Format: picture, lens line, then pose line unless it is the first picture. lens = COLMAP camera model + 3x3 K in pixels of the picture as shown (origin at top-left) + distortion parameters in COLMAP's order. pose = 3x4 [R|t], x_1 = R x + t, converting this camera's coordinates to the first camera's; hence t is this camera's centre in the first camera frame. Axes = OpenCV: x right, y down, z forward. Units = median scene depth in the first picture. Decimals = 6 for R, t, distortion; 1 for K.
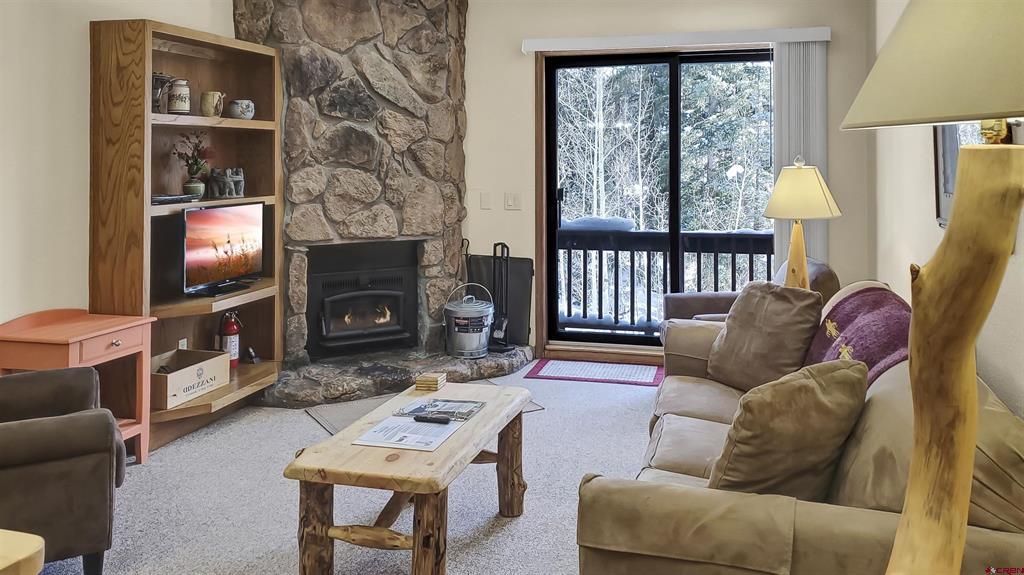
lens RADIAL K [[840.9, 0, 515.4], [0, 840.9, 174.8], [0, 0, 1]] dist [0.115632, -0.301532]
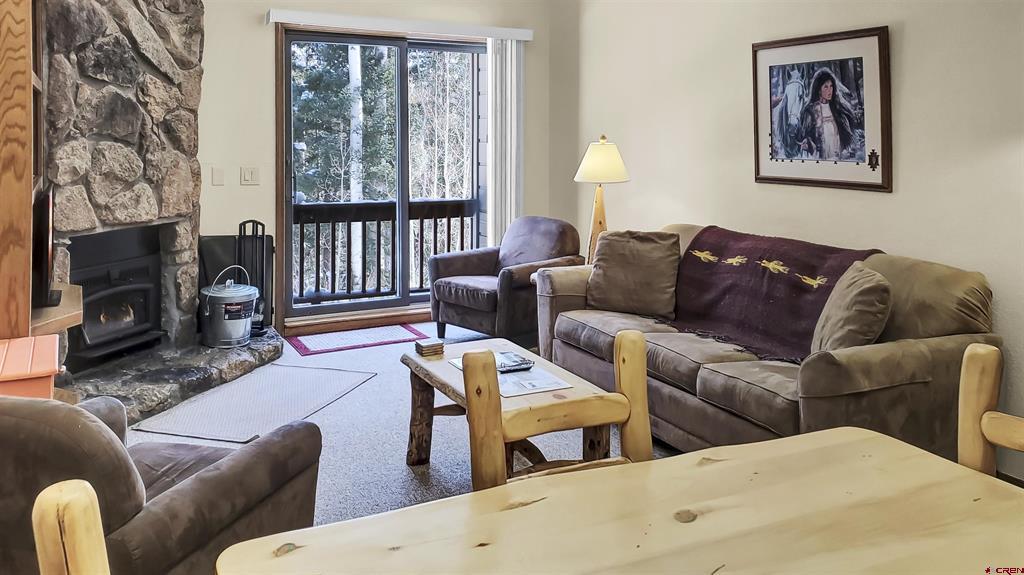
lens RADIAL K [[849.3, 0, 526.2], [0, 849.3, 128.7], [0, 0, 1]] dist [-0.000051, -0.003090]
pose [[0.712333, 0.014164, 0.701699, -0.511147], [0.001012, 0.999775, -0.021208, -0.002360], [-0.701841, 0.015817, 0.712158, 0.111930]]
